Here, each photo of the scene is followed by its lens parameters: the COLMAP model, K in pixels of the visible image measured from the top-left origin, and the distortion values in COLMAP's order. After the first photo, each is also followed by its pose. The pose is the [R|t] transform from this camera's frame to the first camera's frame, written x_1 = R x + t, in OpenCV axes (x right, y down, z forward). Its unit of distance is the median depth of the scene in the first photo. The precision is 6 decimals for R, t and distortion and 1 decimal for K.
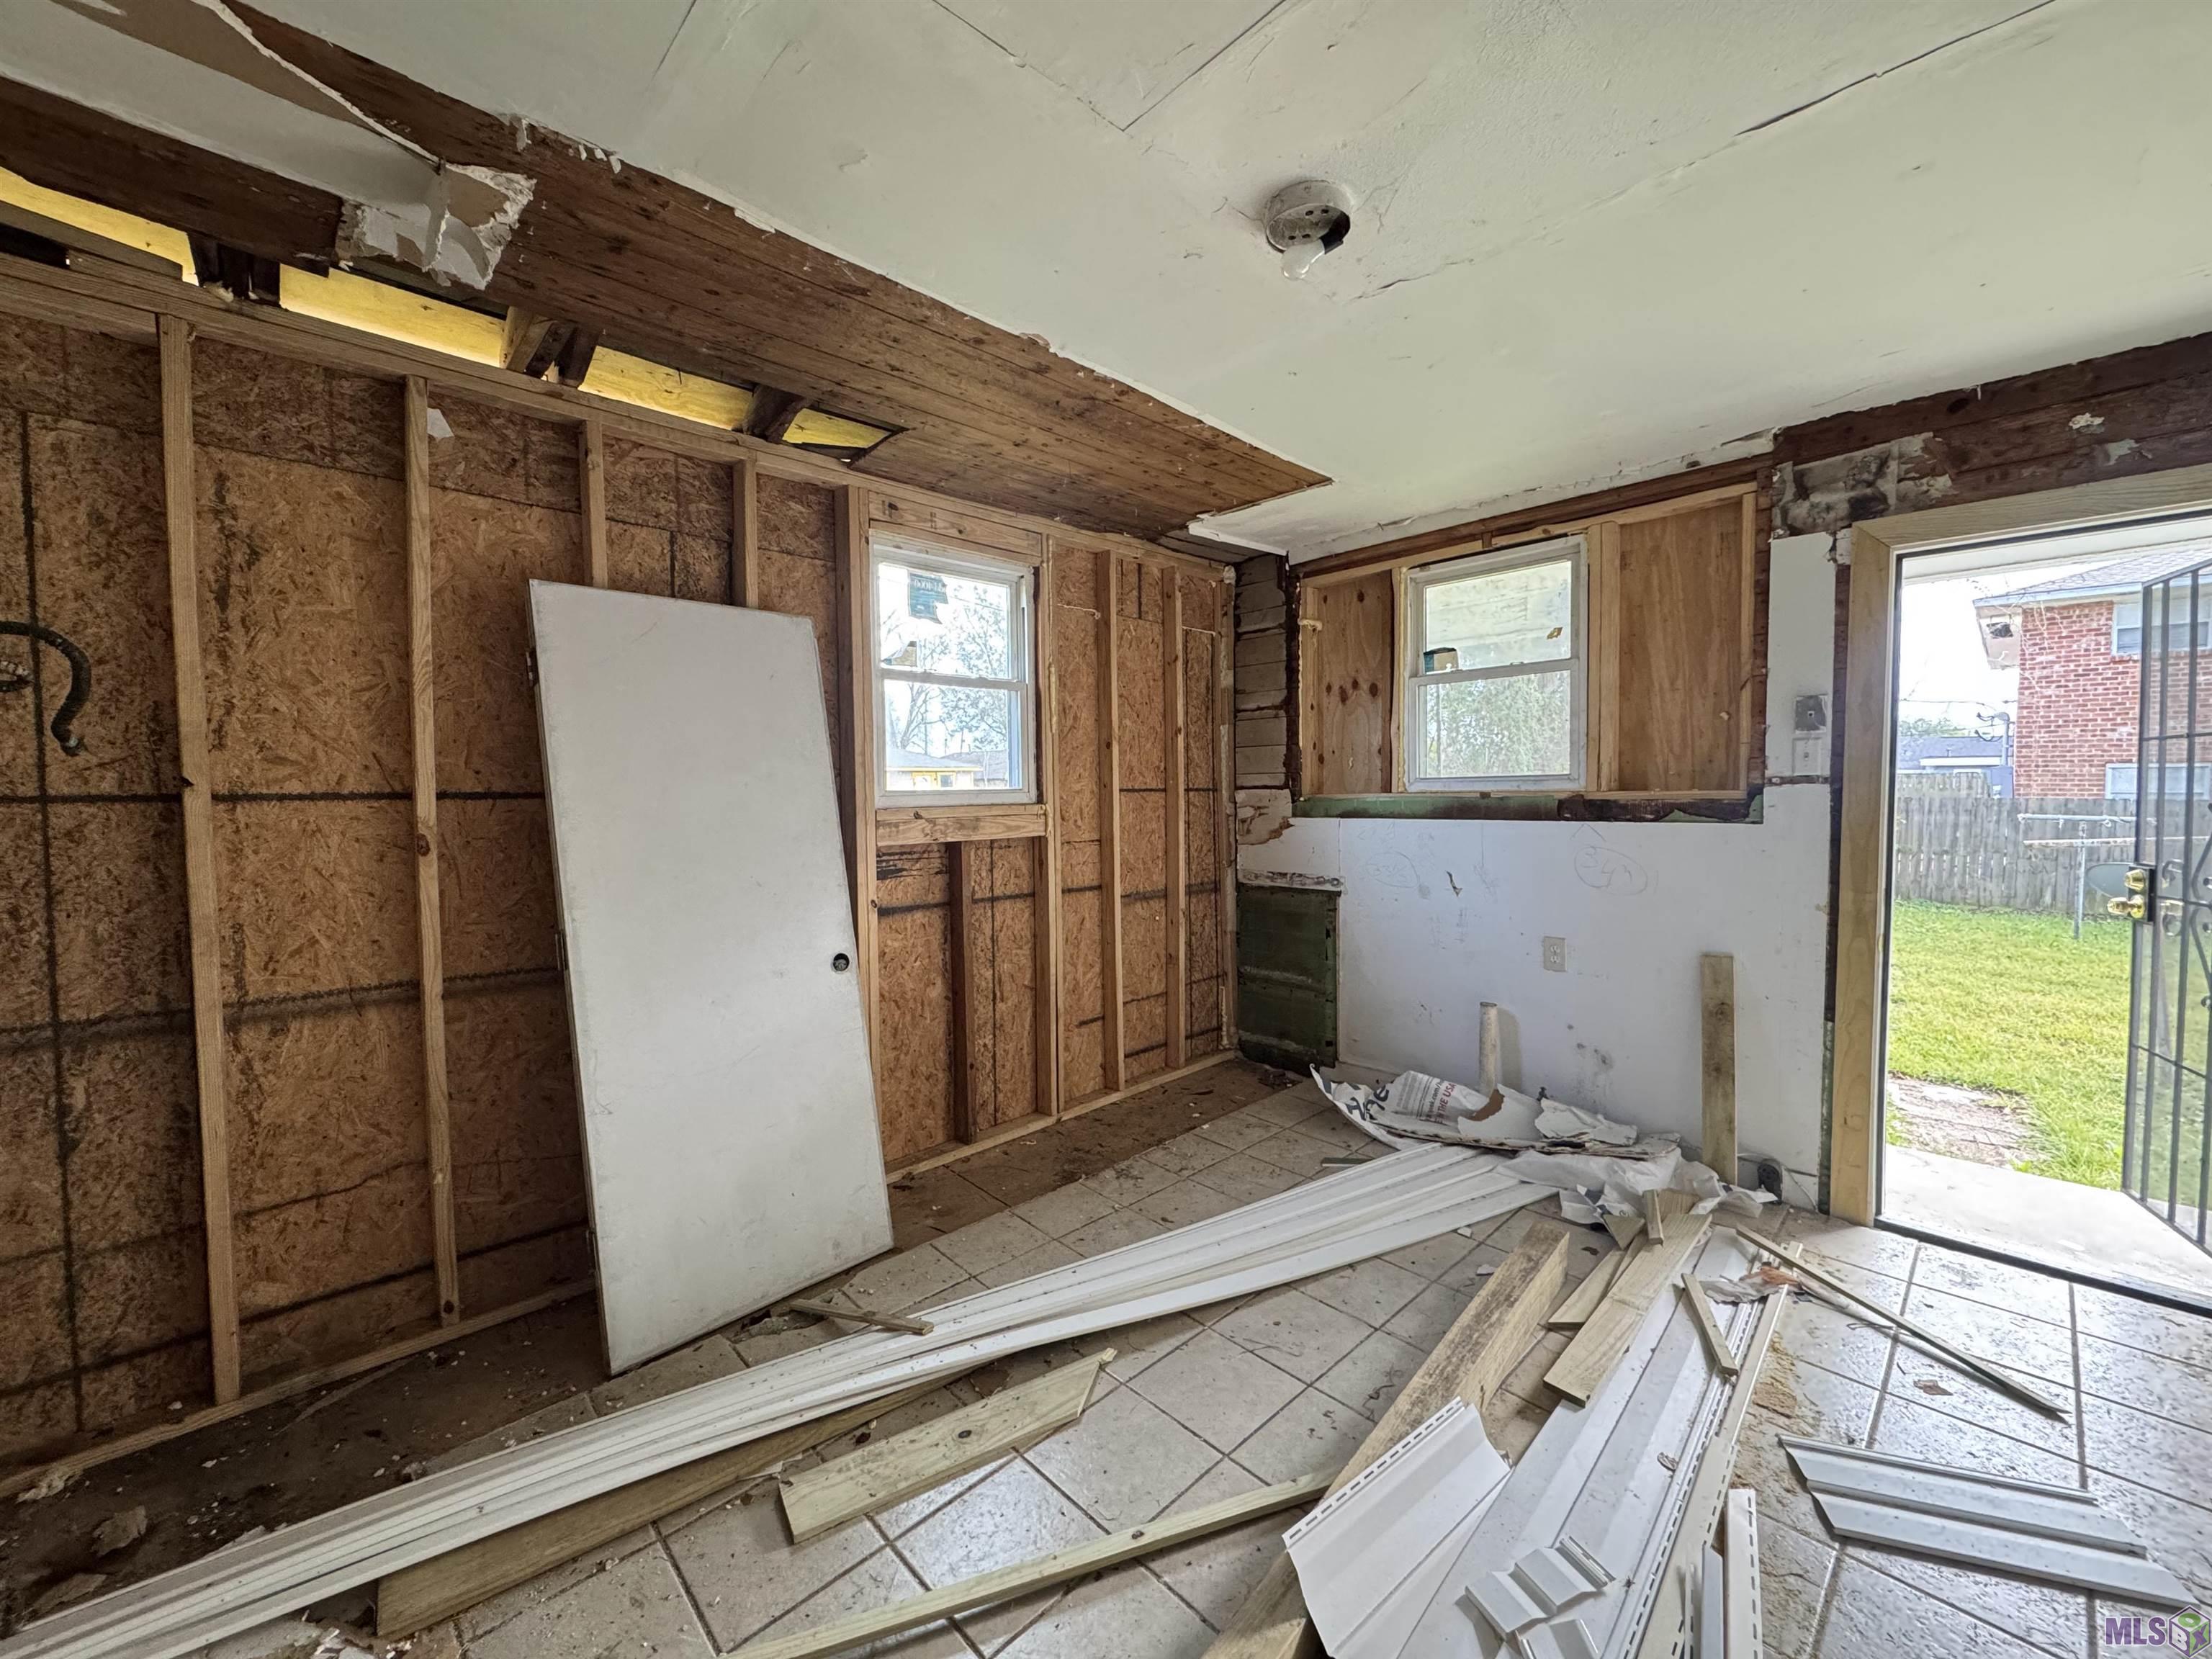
lens RADIAL K [[881.9, 0, 1103.9], [0, 881.9, 829.2], [0, 0, 1]] dist [-0.010325, 0.001114]
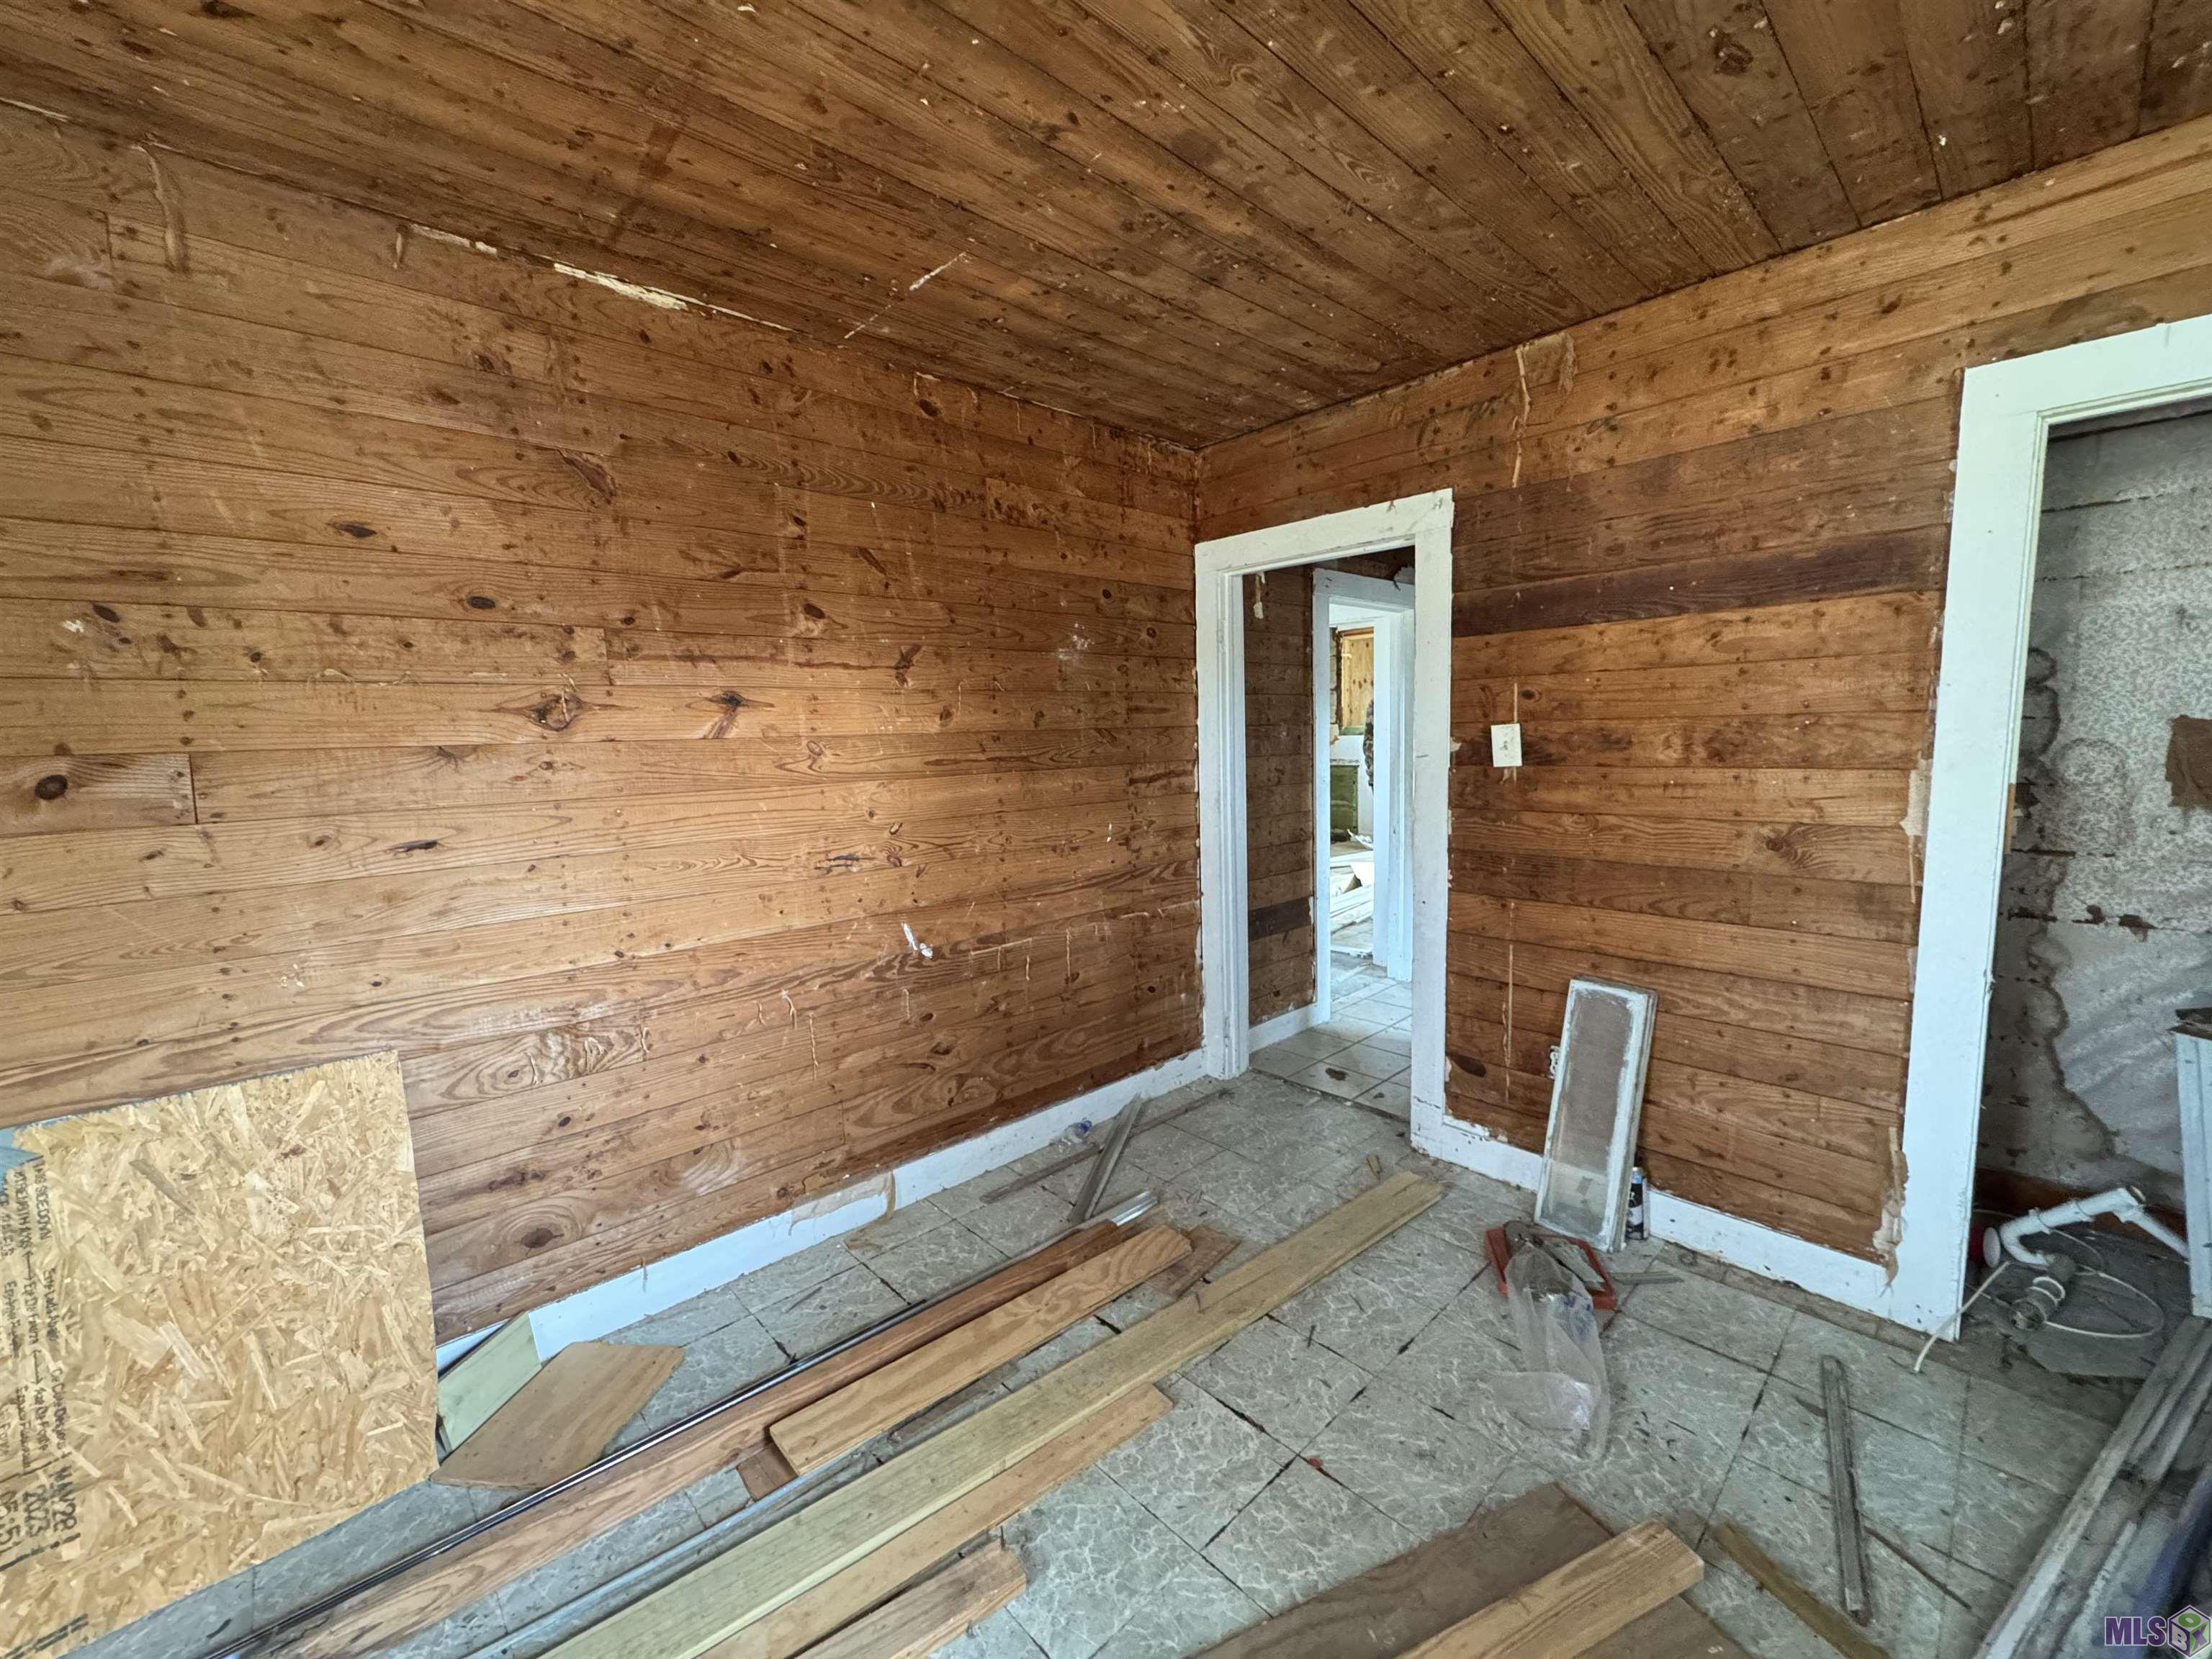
lens RADIAL K [[881.9, 0, 1107.2], [0, 881.9, 828.1], [0, 0, 1]] dist [-0.010325, 0.001114]
pose [[0.999458, -0.018237, -0.027411, -0.363518], [0.020081, 0.997444, 0.068578, 0.060701], [0.026090, -0.069092, 0.997269, -1.457500]]
